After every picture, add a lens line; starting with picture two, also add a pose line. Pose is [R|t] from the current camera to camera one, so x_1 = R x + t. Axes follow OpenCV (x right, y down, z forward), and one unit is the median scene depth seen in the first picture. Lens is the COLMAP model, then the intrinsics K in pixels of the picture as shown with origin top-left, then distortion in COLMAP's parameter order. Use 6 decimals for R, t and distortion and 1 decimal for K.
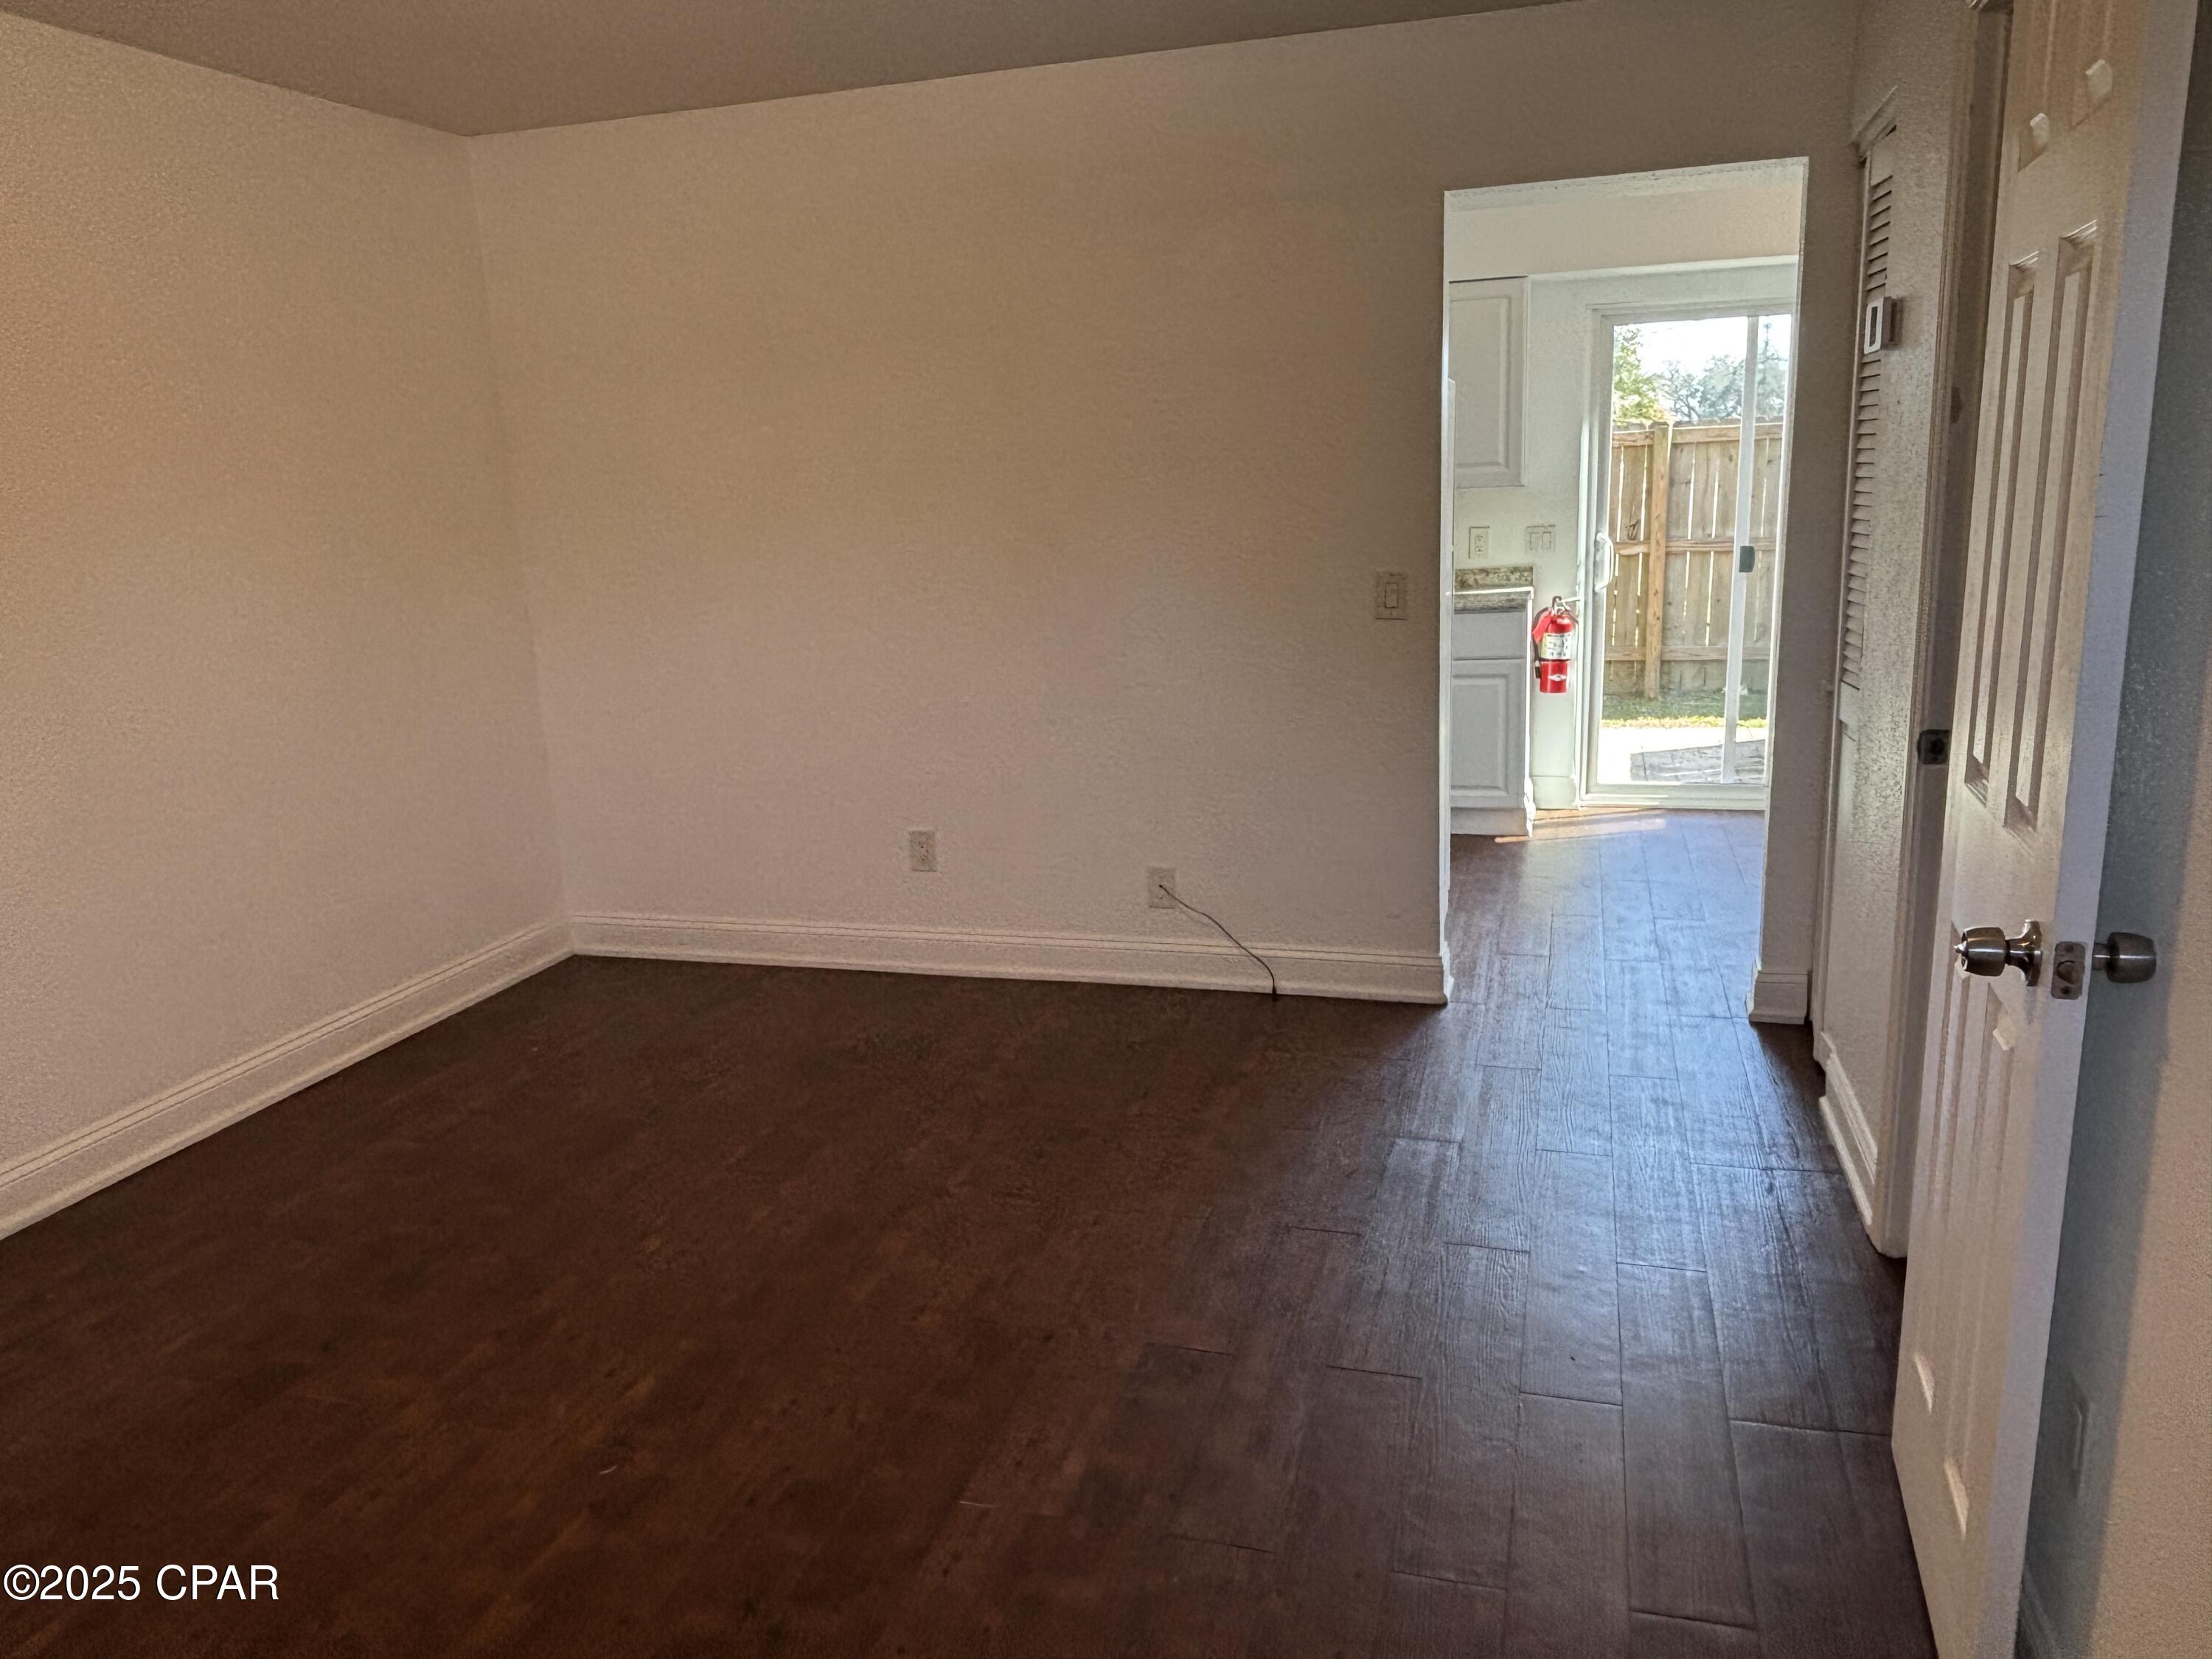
lens RADIAL K [[1545.9, 0, 1103.7], [0, 1545.9, 828.8], [0, 0, 1]] dist [0.026094, -0.003269]
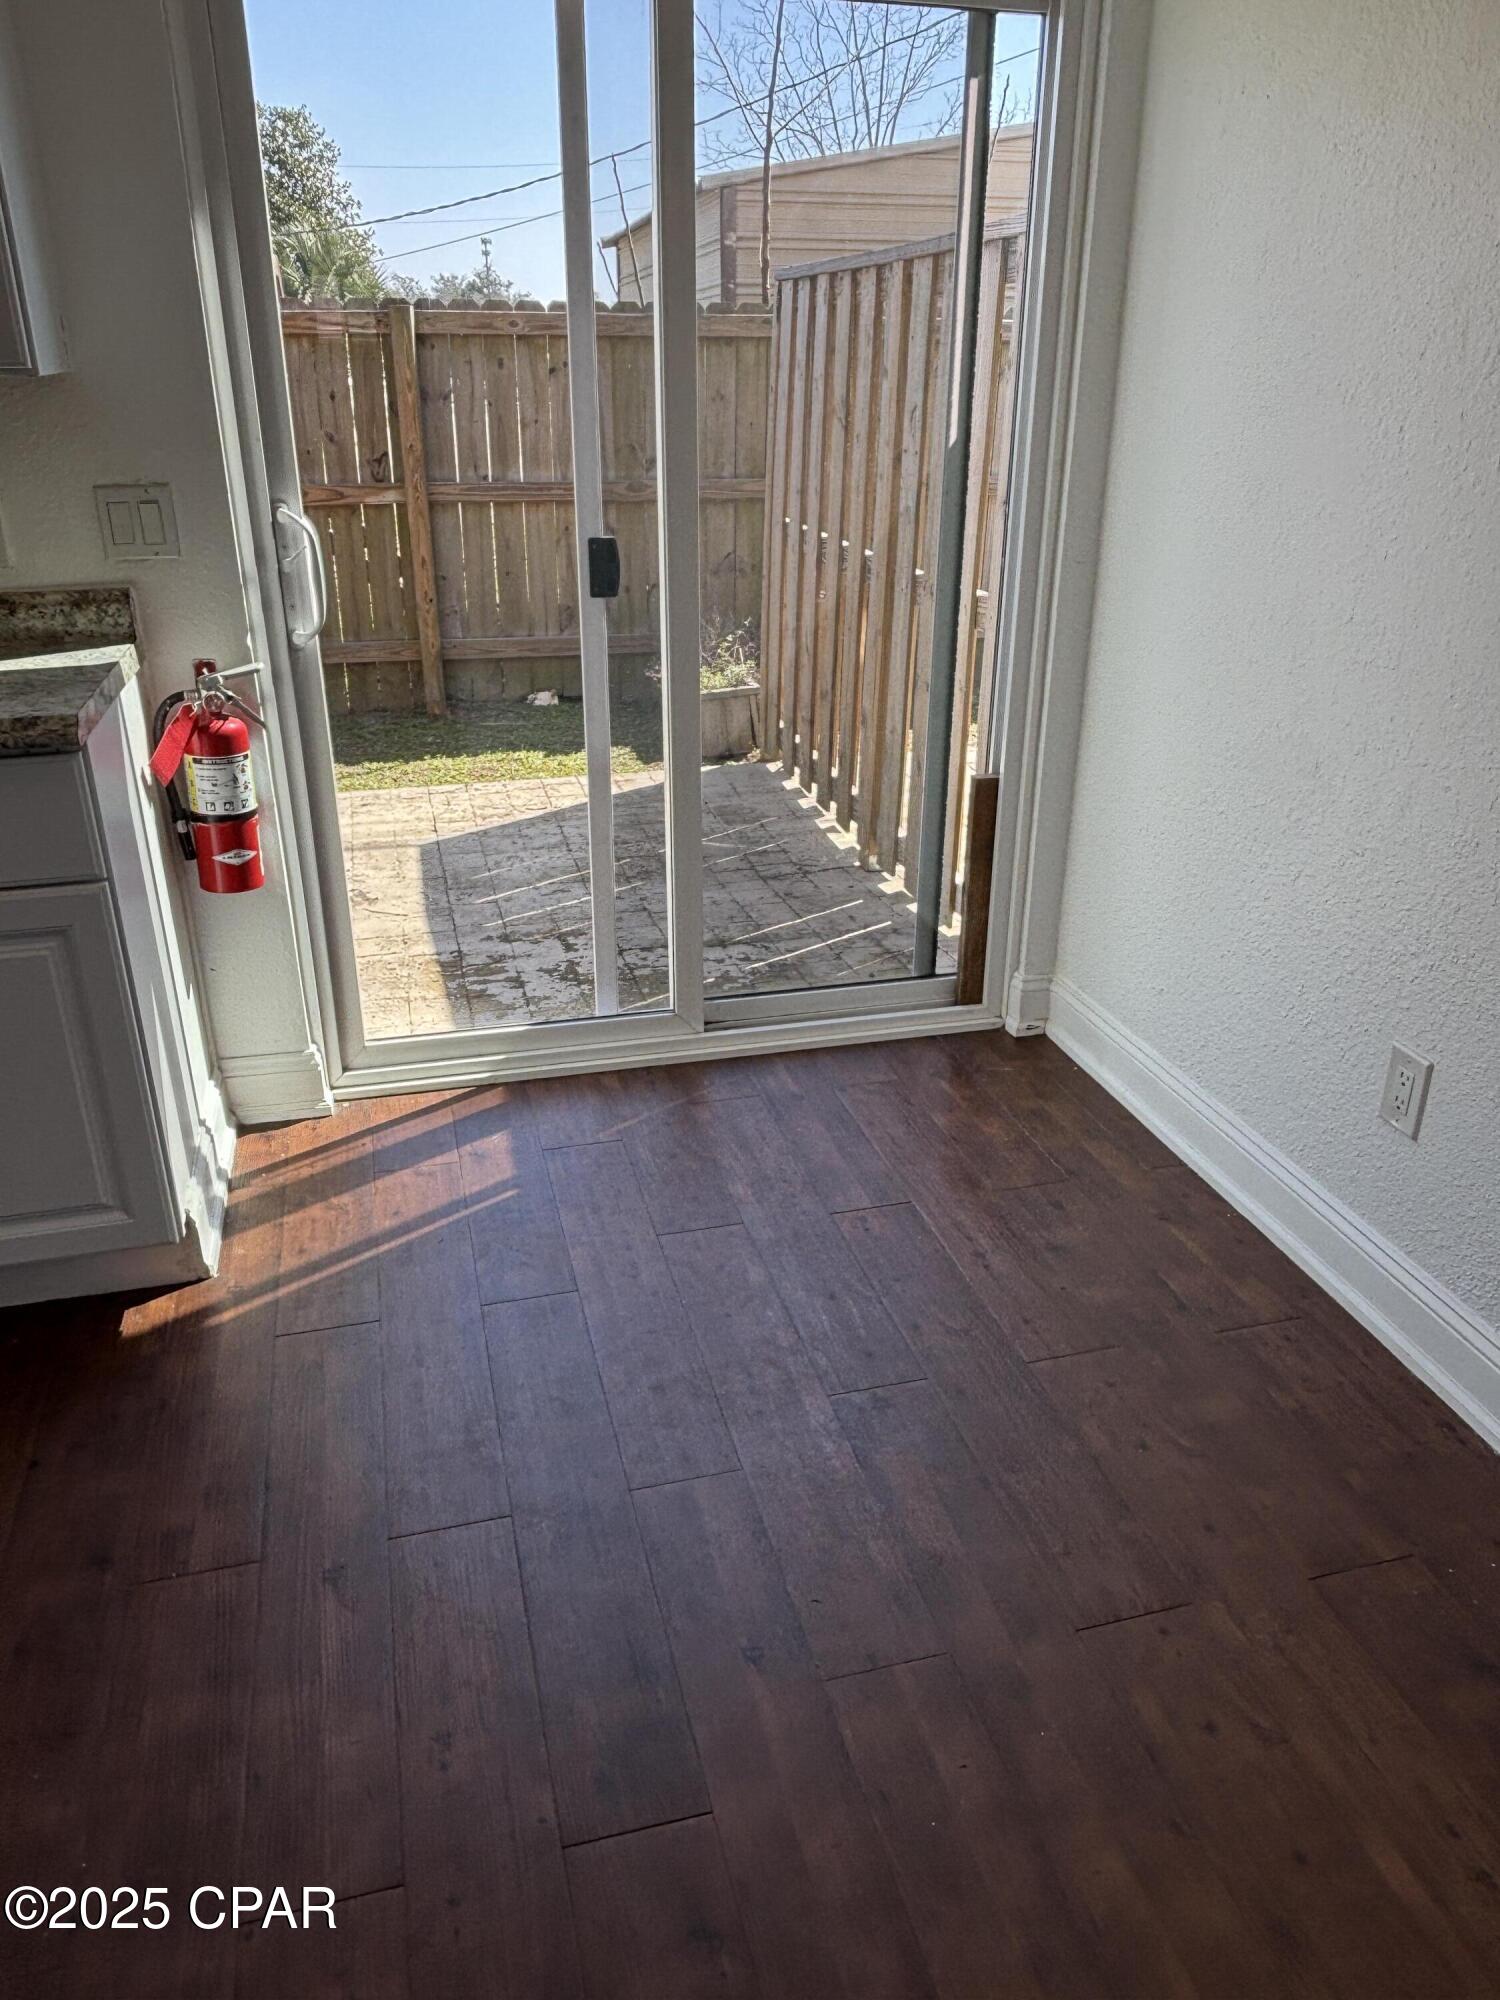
lens RADIAL K [[1397.7, 0, 749.9], [0, 1397.7, 1002.8], [0, 0, 1]] dist [0.026094, -0.003269]
pose [[0.848741, -0.174338, 0.499245, 0.133463], [0.078466, 0.975161, 0.207132, -0.079985], [-0.522955, -0.136628, 0.841339, 0.371391]]
